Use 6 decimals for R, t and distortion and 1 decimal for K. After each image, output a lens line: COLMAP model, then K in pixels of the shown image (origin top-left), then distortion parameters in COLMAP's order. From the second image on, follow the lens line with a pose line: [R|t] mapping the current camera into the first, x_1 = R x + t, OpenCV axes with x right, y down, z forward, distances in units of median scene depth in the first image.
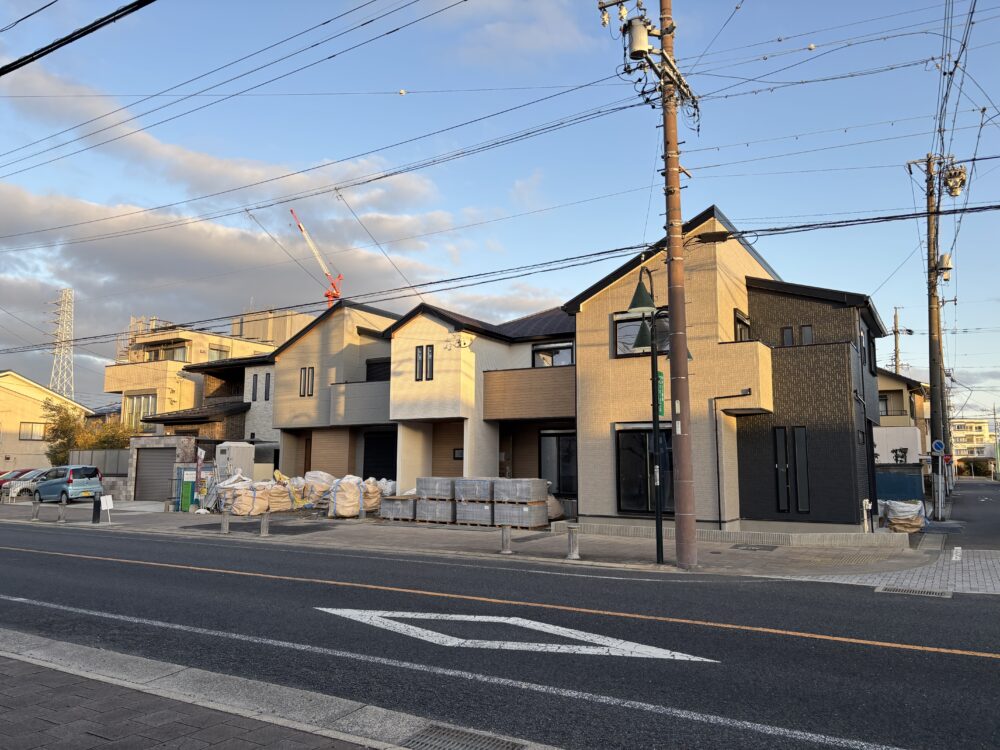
lens RADIAL K [[765.7, 0, 495.0], [0, 765.7, 379.4], [0, 0, 1]] dist [0.045974, -0.046792]
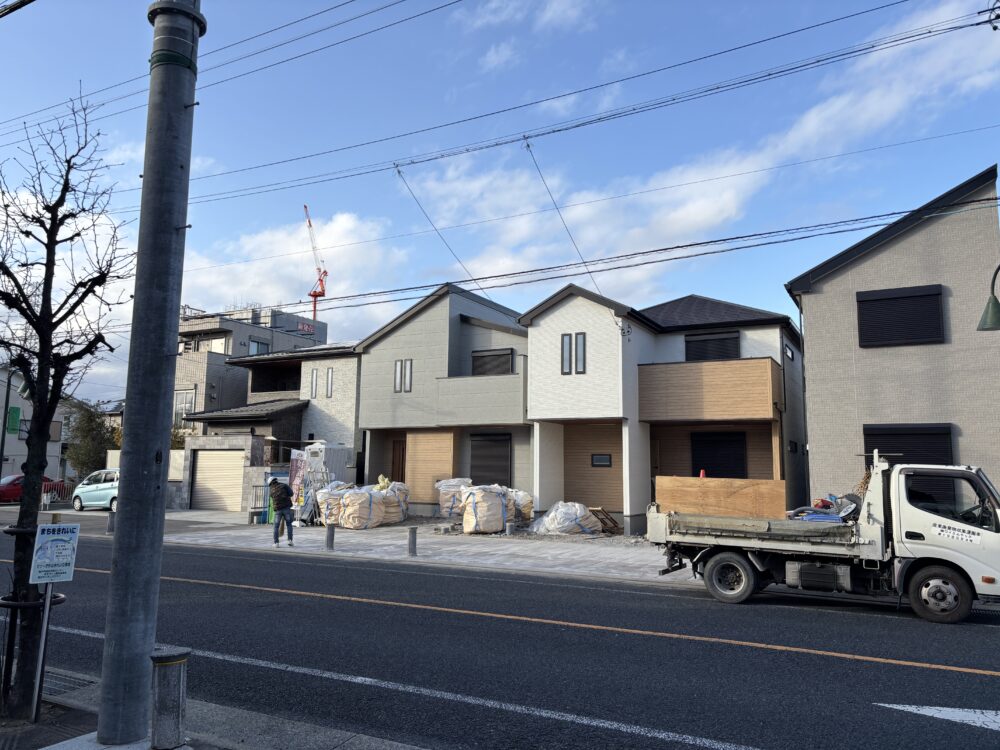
lens RADIAL K [[765.7, 0, 504.1], [0, 765.7, 370.3], [0, 0, 1]] dist [0.045974, -0.046792]
pose [[0.998417, 0.020755, 0.052271, -0.208187], [-0.019535, 0.999527, -0.023739, 0.018243], [-0.052739, 0.022680, 0.998351, 0.141389]]
